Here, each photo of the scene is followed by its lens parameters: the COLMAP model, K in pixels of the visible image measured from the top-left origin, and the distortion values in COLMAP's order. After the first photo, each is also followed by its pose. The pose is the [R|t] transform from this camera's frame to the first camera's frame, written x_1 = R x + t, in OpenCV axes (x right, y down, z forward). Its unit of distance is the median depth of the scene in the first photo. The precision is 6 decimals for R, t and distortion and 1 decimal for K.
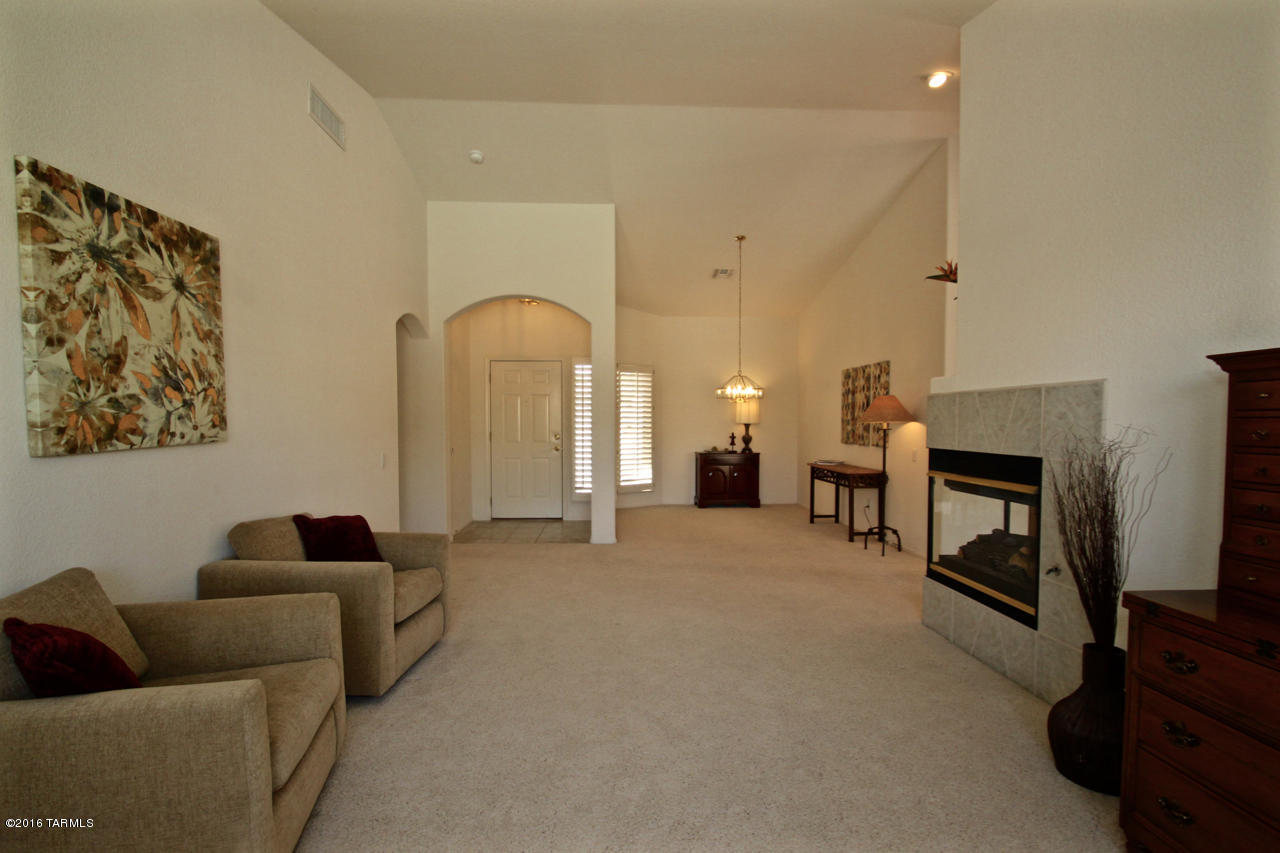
lens RADIAL K [[593.3, 0, 633.8], [0, 593.3, 446.2], [0, 0, 1]] dist [0.001338, -0.010522]
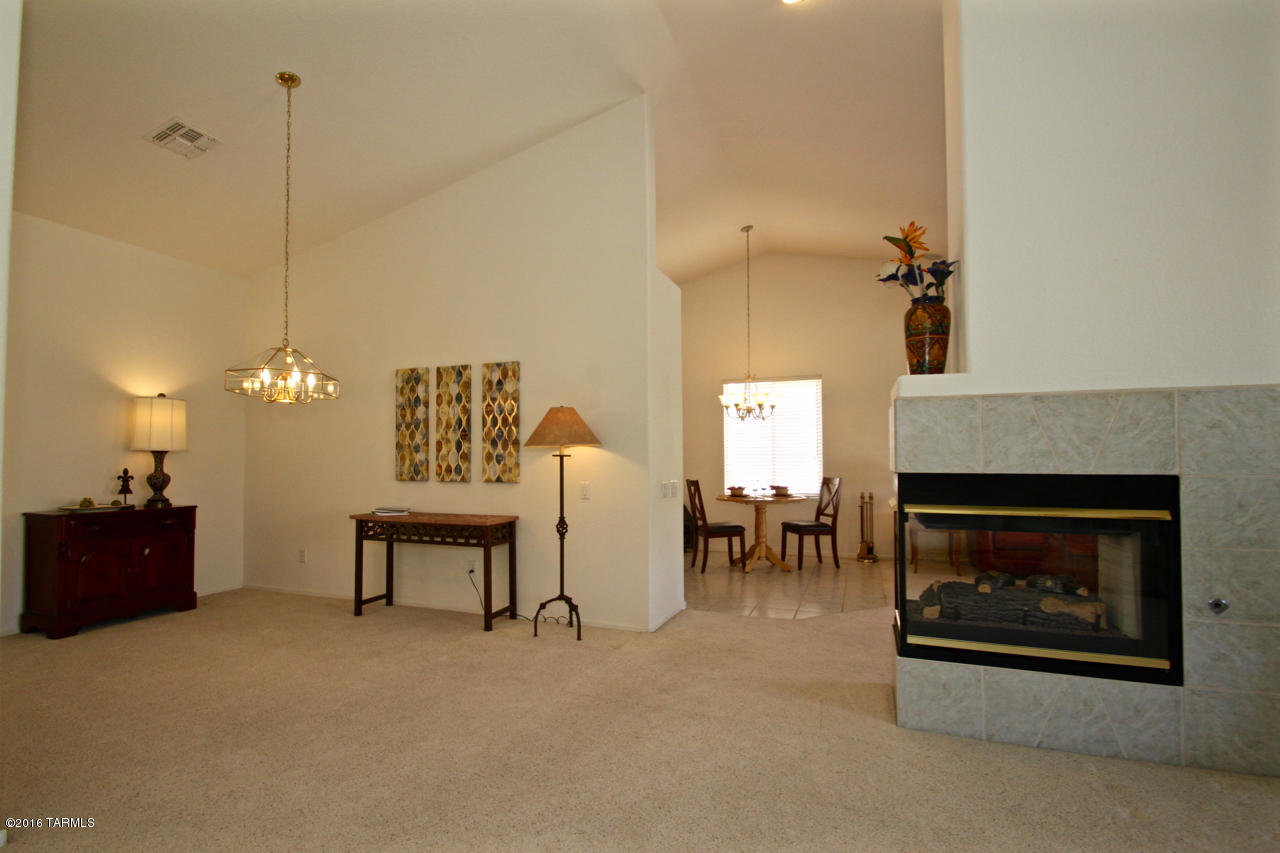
lens RADIAL K [[593.3, 0, 633.8], [0, 593.3, 446.2], [0, 0, 1]] dist [0.001338, -0.010522]
pose [[0.406498, 0.023485, 0.913350, -0.163963], [0.037830, 0.998380, -0.042509, -0.006326], [-0.912868, 0.051831, 0.404951, 0.581504]]
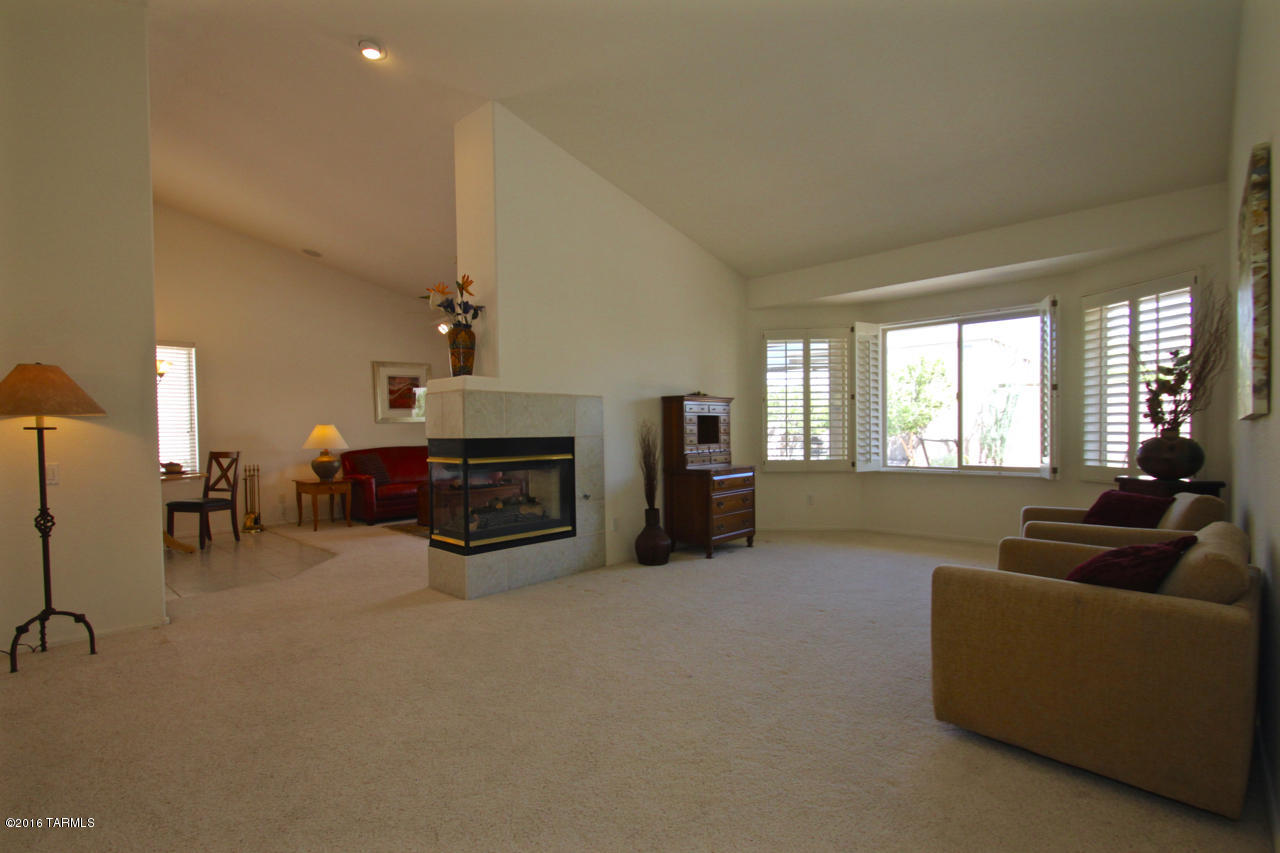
lens RADIAL K [[593.3, 0, 633.8], [0, 593.3, 446.2], [0, 0, 1]] dist [0.001338, -0.010522]
pose [[-0.702952, -0.008888, 0.711182, -0.291558], [0.041881, 0.997670, 0.053865, -0.017003], [-0.710003, 0.067649, -0.700942, 0.898999]]
